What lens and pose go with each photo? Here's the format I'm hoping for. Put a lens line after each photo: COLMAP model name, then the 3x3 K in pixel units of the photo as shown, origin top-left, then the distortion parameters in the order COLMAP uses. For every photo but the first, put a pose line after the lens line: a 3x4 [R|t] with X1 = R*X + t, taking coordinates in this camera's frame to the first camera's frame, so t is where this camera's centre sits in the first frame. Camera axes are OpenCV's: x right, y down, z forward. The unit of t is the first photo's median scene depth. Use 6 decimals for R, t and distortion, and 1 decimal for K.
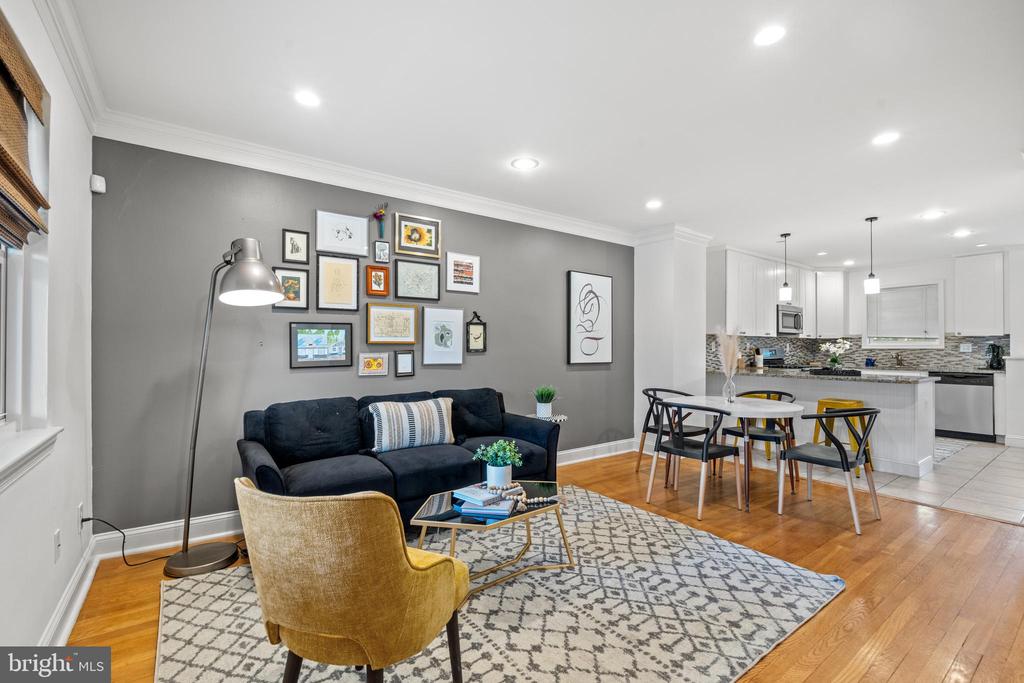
lens RADIAL K [[448.0, 0, 509.4], [0, 448.0, 343.0], [0, 0, 1]] dist [-0.001565, 0.000001]
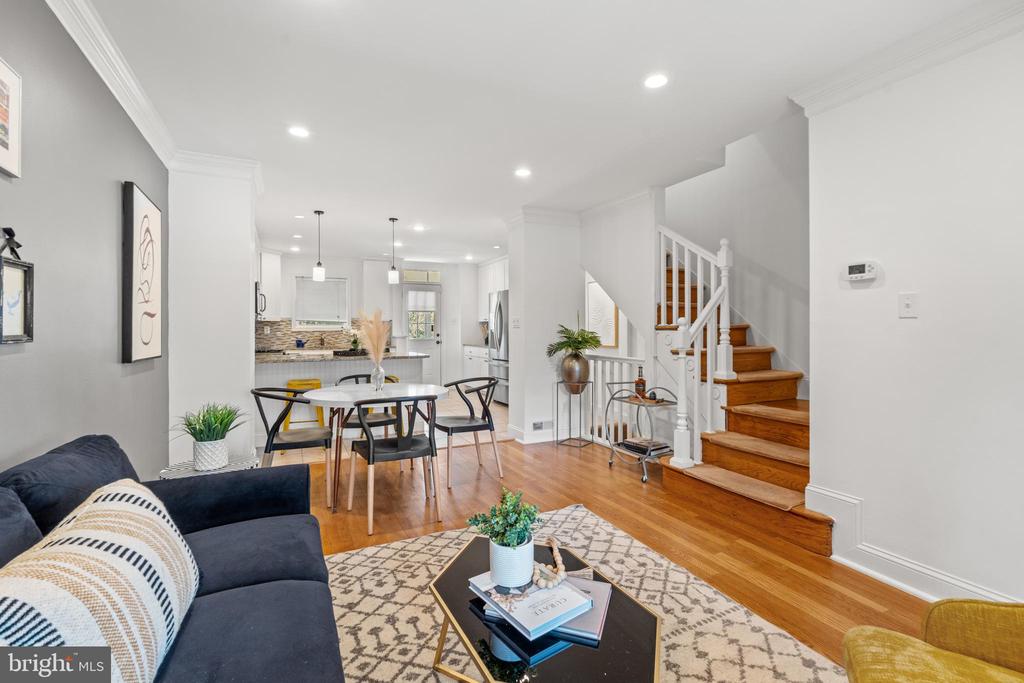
lens RADIAL K [[456.3, 0, 512.4], [0, 456.3, 330.9], [0, 0, 1]] dist [-0.000136, 0.000202]
pose [[0.171832, -0.003527, 0.985120, -0.409171], [-0.008350, 0.999952, 0.005037, 0.005528], [-0.985091, -0.009092, 0.171794, 0.630915]]
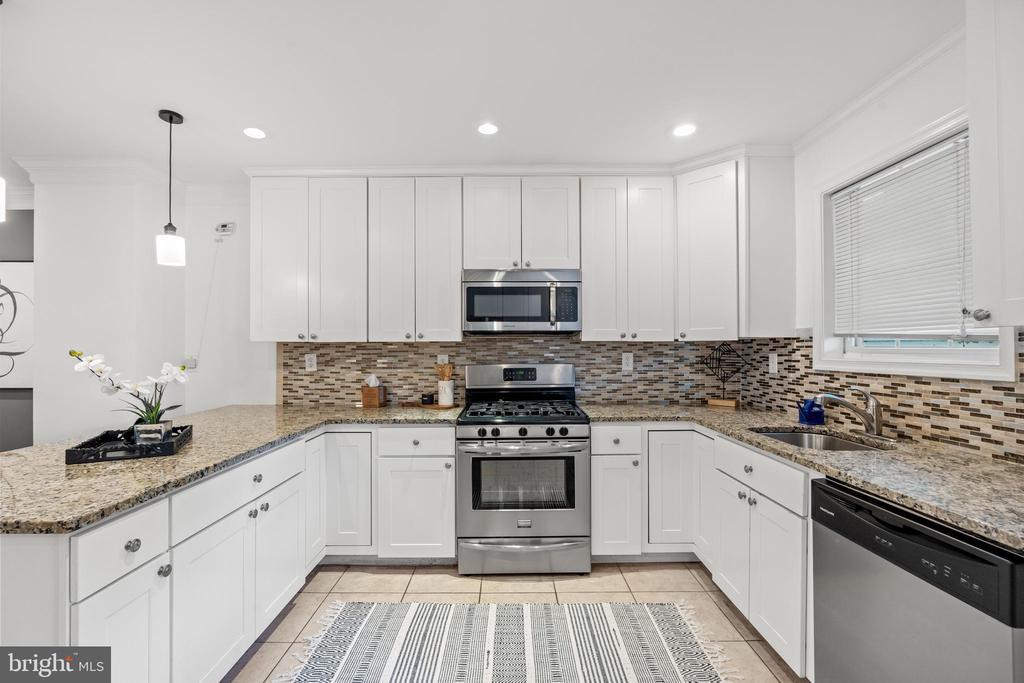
lens RADIAL K [[448.0, 0, 509.4], [0, 448.0, 343.0], [0, 0, 1]] dist [-0.001565, 0.000001]
pose [[0.808178, -0.009907, -0.588855, 1.712530], [0.012459, 0.999922, 0.000275, -0.022805], [0.588807, -0.007559, 0.808238, 1.247417]]
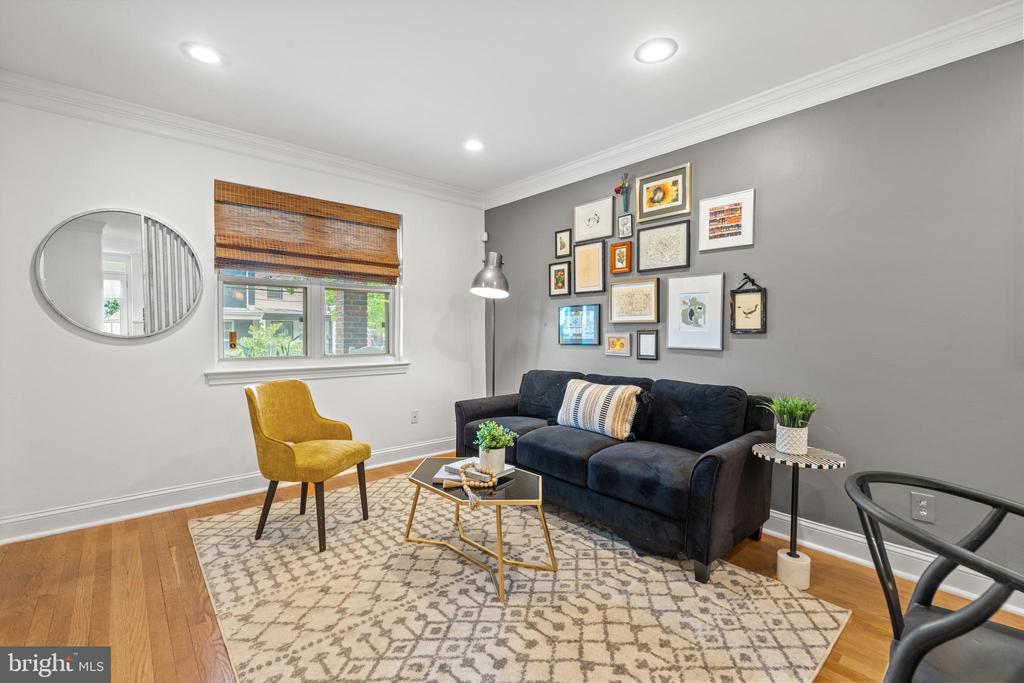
lens RADIAL K [[448.0, 0, 509.4], [0, 448.0, 343.0], [0, 0, 1]] dist [-0.001565, 0.000001]
pose [[0.089687, 0.026982, -0.995604, 0.643380], [0.002772, 0.999622, 0.027341, 0.017104], [0.995966, -0.005212, 0.089578, 0.666080]]
